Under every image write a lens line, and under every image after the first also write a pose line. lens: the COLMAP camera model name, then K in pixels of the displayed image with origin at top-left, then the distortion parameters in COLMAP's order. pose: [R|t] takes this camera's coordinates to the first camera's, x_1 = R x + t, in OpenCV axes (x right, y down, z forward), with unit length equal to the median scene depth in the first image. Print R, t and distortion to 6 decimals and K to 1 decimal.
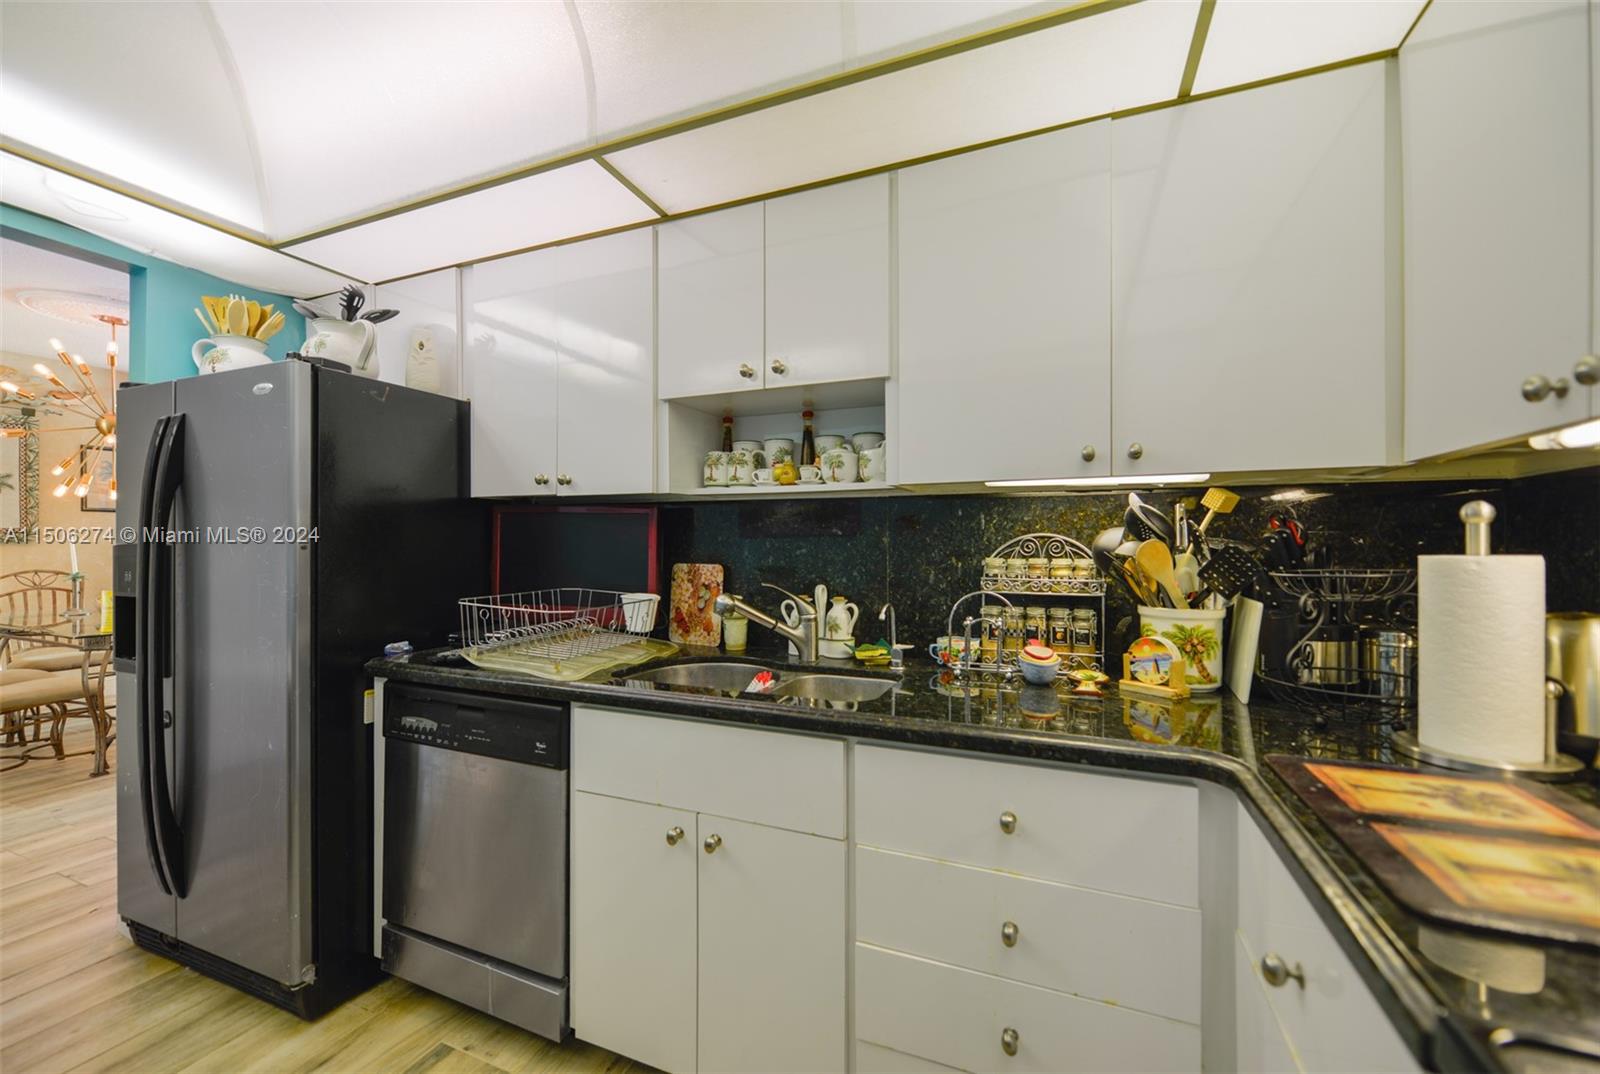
lens RADIAL K [[637.0, 0, 798.0], [0, 637.0, 542.3], [0, 0, 1]] dist [0.010820, -0.004667]
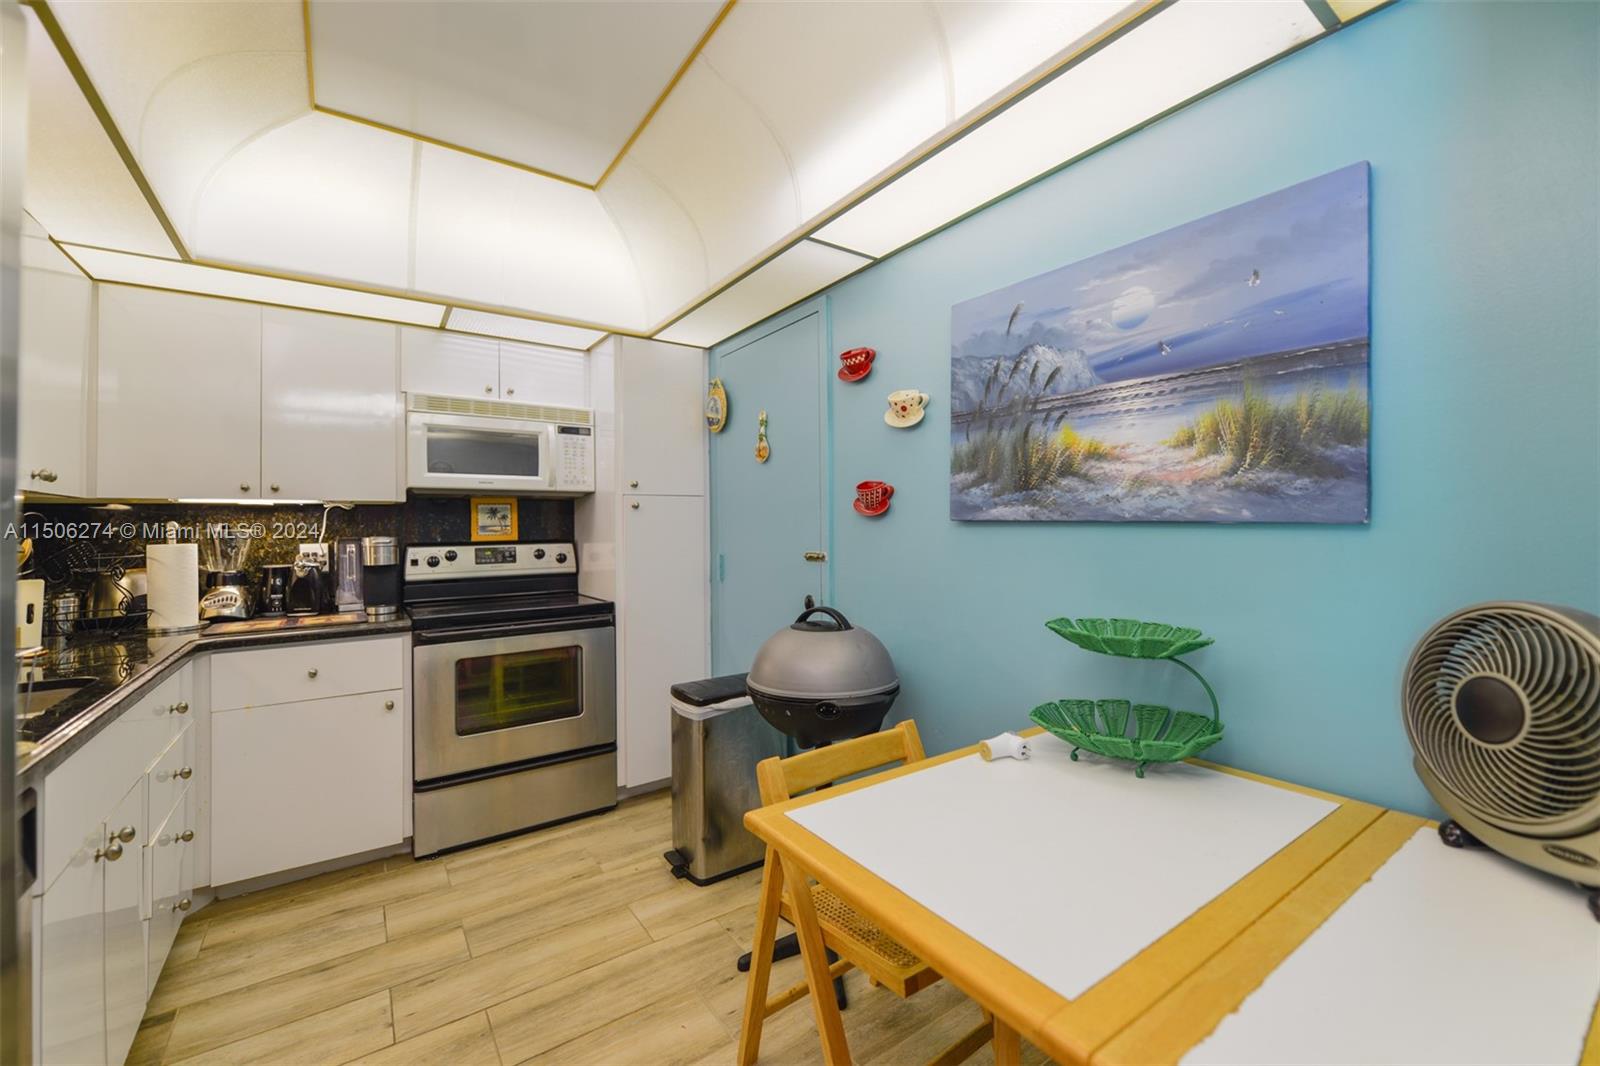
lens RADIAL K [[631.7, 0, 798.1], [0, 631.7, 529.3], [0, 0, 1]] dist [0.000150, -0.000536]
pose [[-0.854360, 0.007606, 0.519627, -1.278761], [0.007578, 0.999969, -0.002177, -0.006793], [-0.519627, 0.002078, -0.854391, 1.054370]]
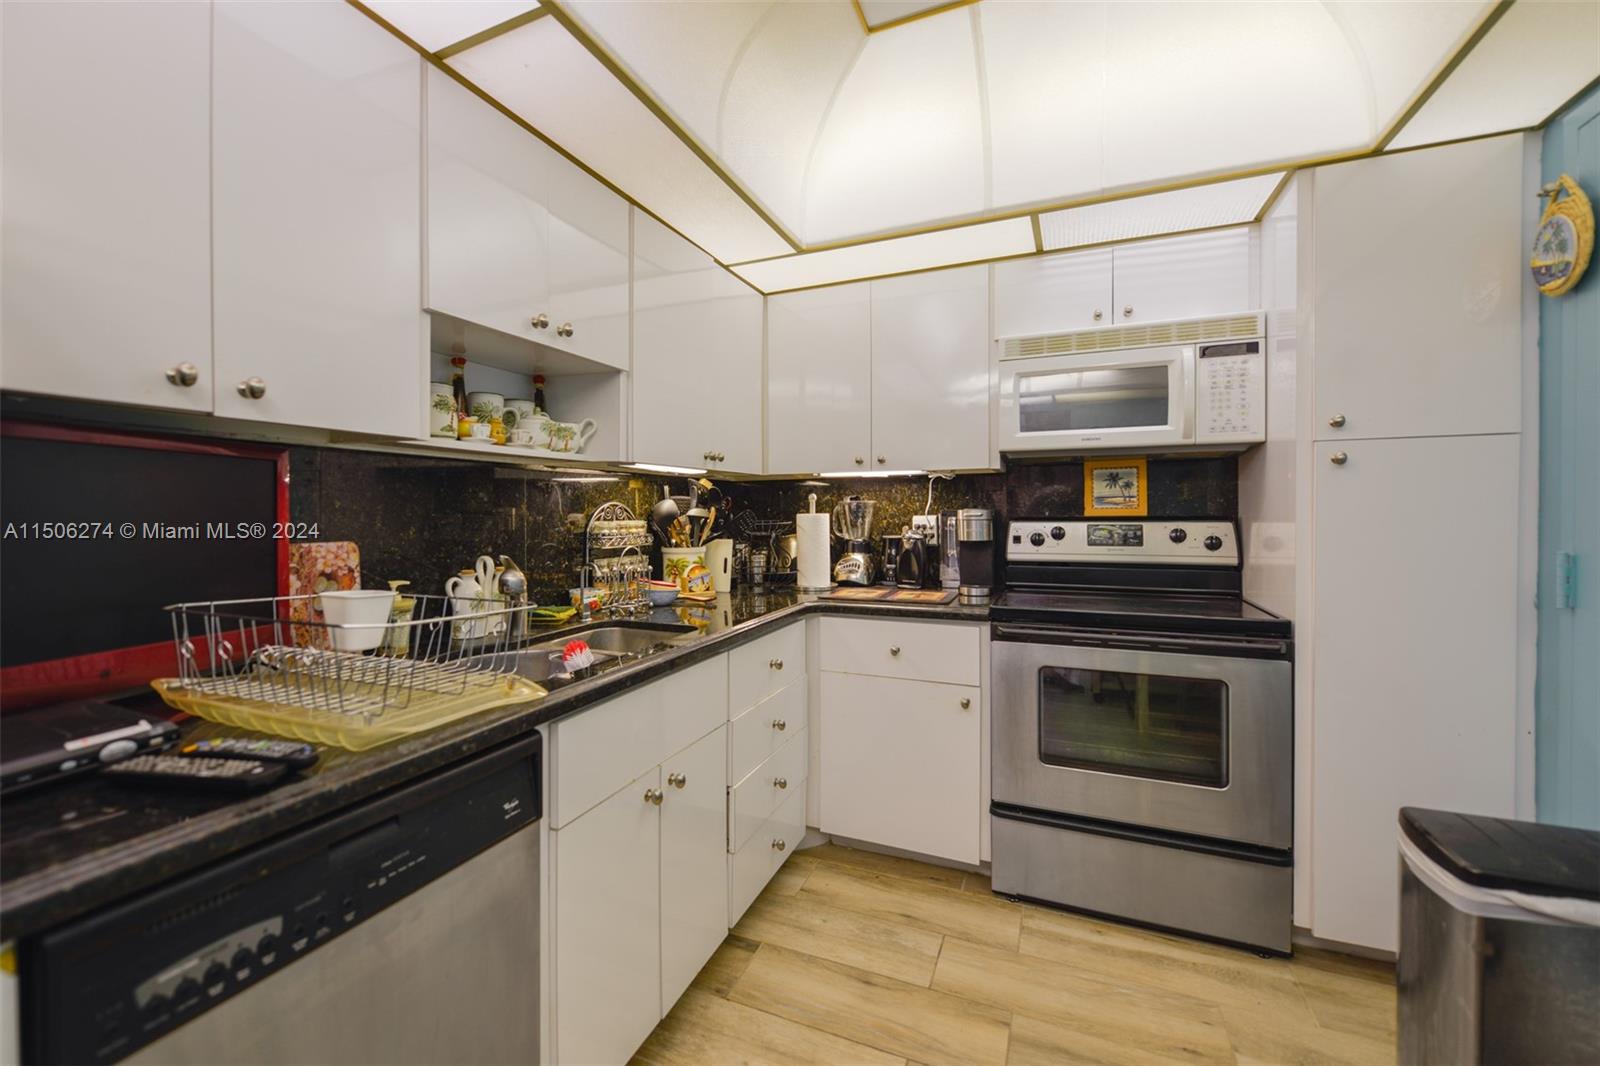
lens RADIAL K [[645.9, 0, 793.1], [0, 645.9, 516.5], [0, 0, 1]] dist [-0.000508, -0.000628]
pose [[0.002583, -0.013230, 0.999909, -0.991633], [-0.000073, 0.999912, 0.013230, -0.001770], [-0.999997, -0.000107, 0.002582, 0.627964]]
